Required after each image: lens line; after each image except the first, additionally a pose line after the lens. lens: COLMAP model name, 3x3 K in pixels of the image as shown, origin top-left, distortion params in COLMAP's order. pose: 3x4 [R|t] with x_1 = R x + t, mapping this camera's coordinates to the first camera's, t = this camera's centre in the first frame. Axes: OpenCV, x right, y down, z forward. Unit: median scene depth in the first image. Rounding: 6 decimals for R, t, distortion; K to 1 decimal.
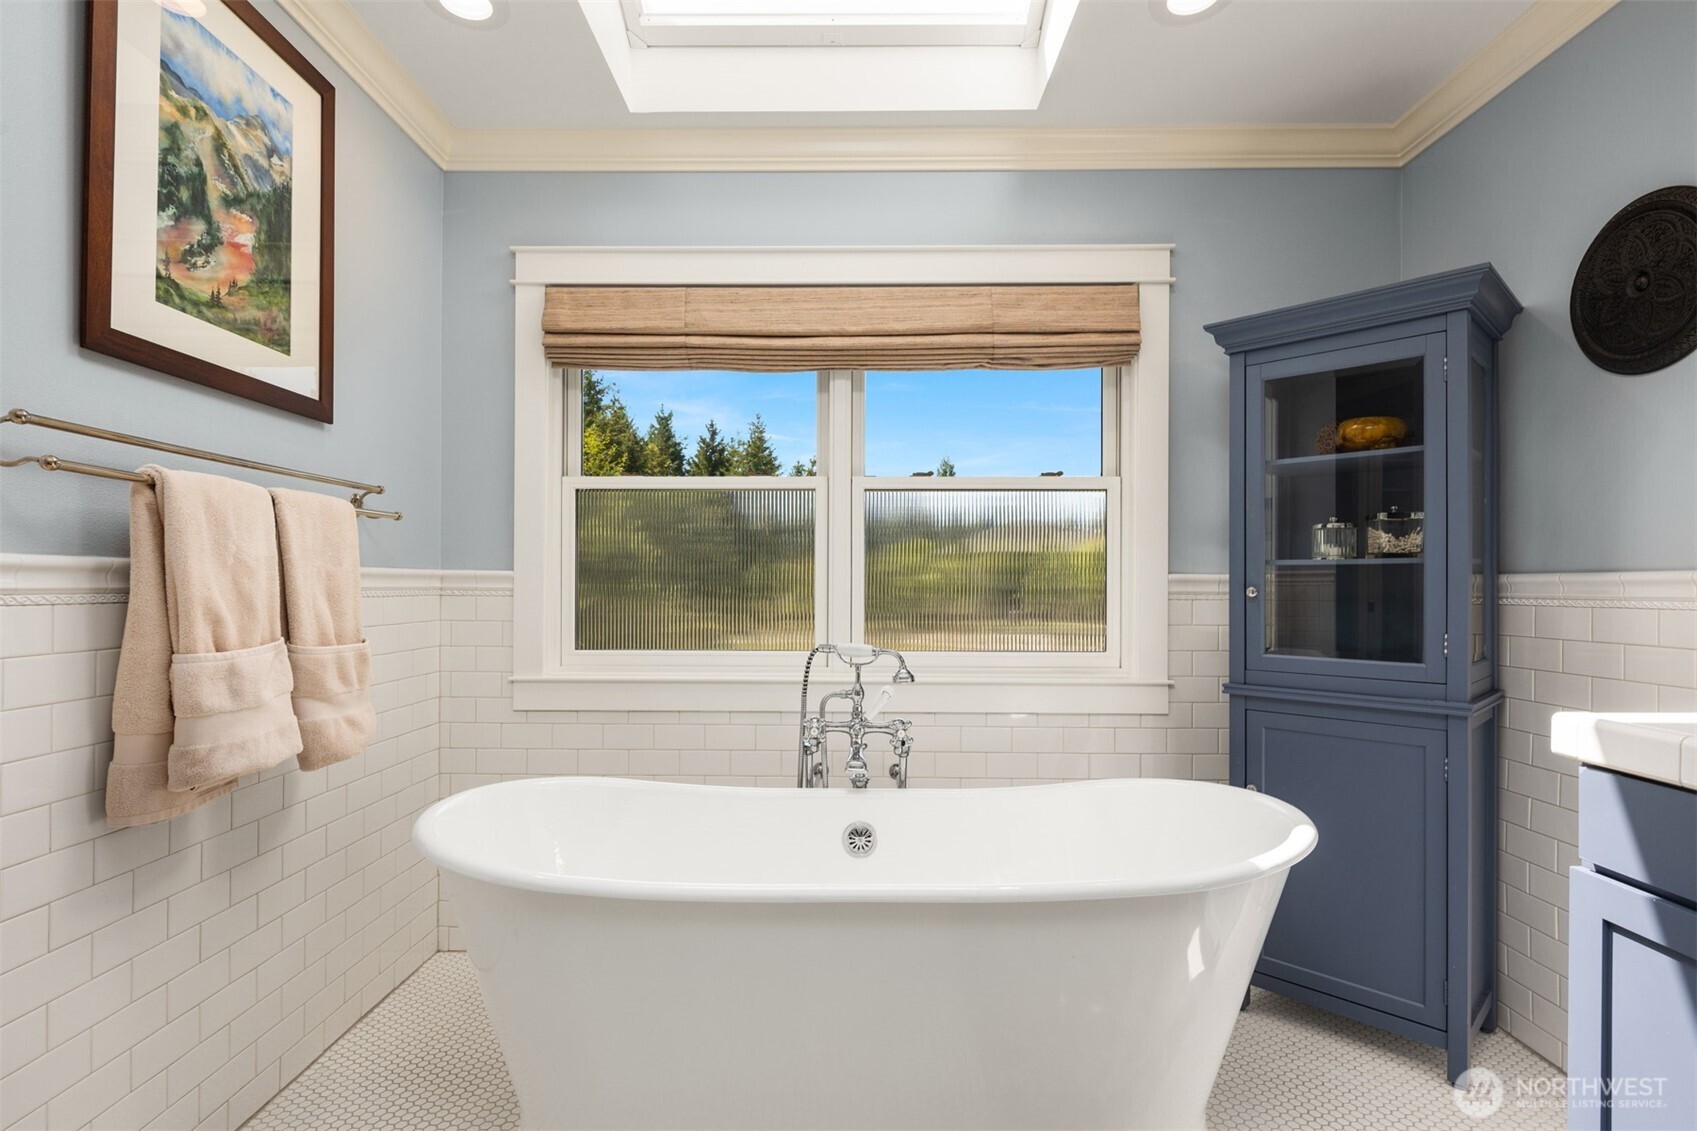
lens RADIAL K [[829.3, 0, 846.8], [0, 829.3, 577.9], [0, 0, 1]] dist [-0.003859, -0.002675]
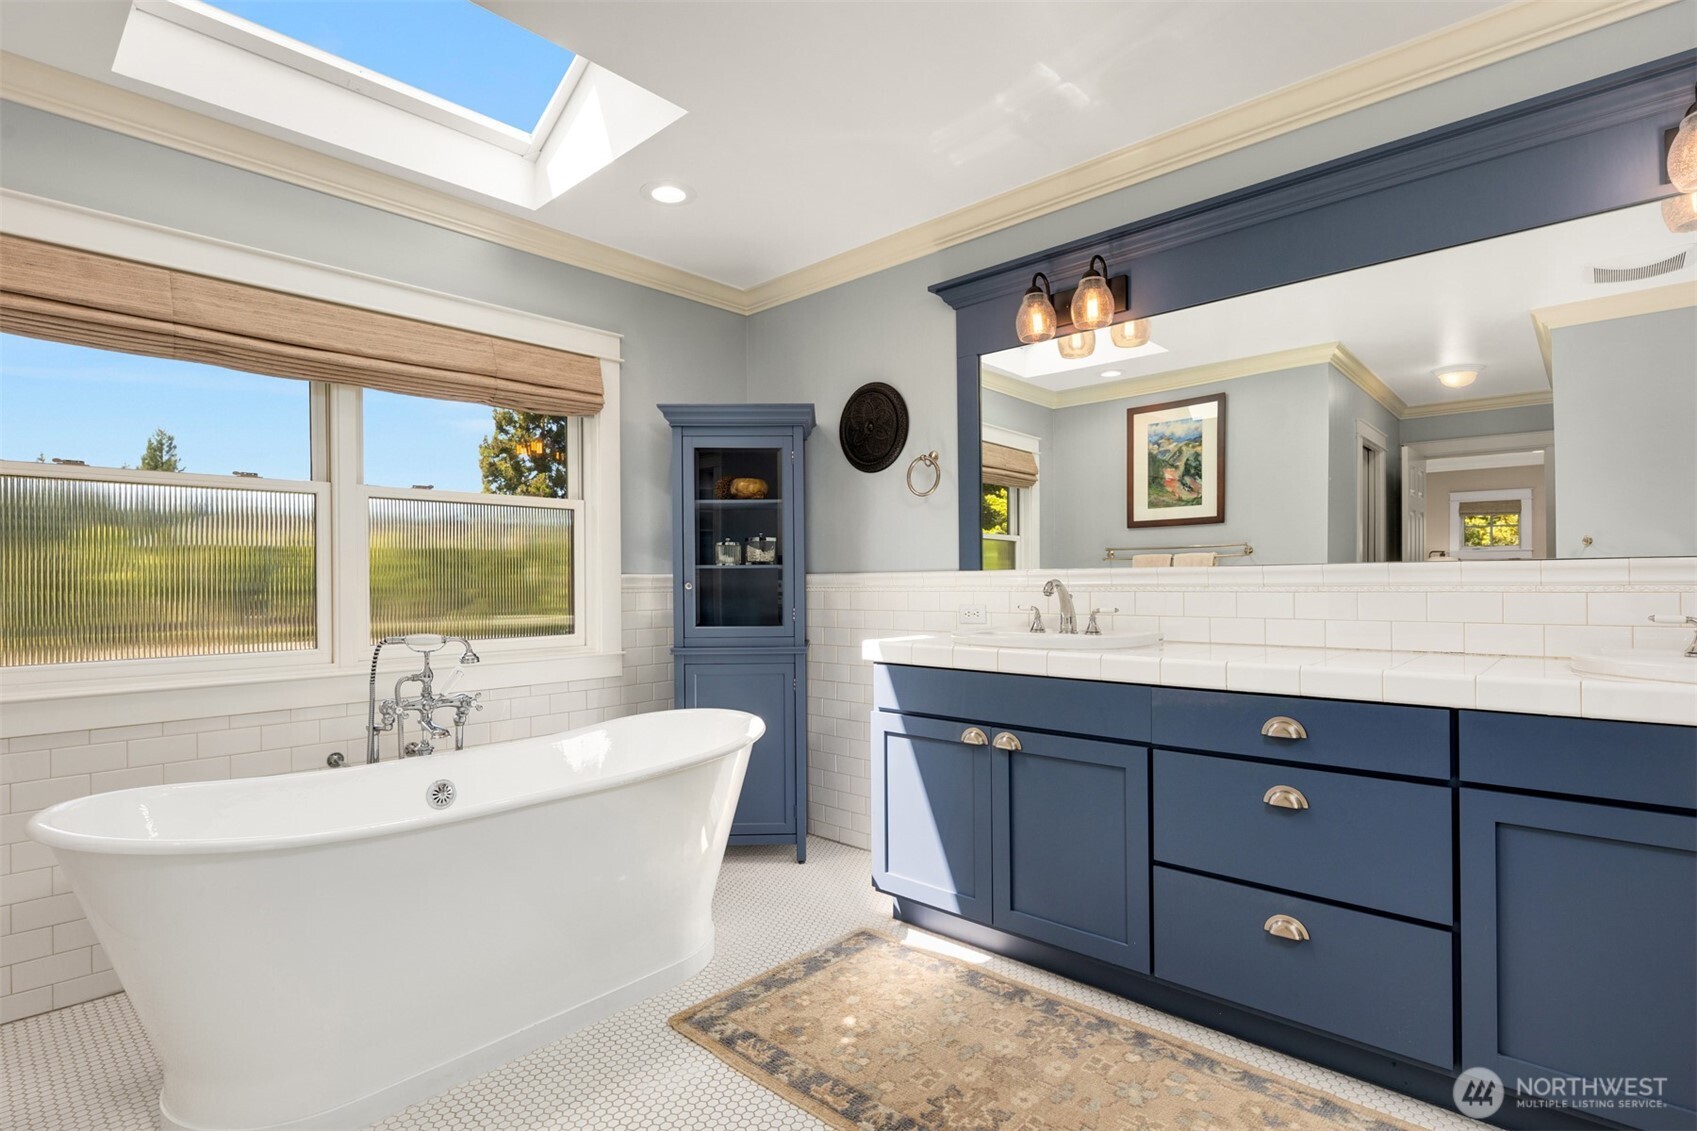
lens RADIAL K [[829.3, 0, 846.0], [0, 829.3, 573.7], [0, 0, 1]] dist [-0.003859, -0.002675]
pose [[0.669043, -0.002541, 0.743219, -0.437569], [0.004029, 0.999992, -0.000208, -0.004561], [-0.743213, 0.003134, 0.669048, -0.226697]]
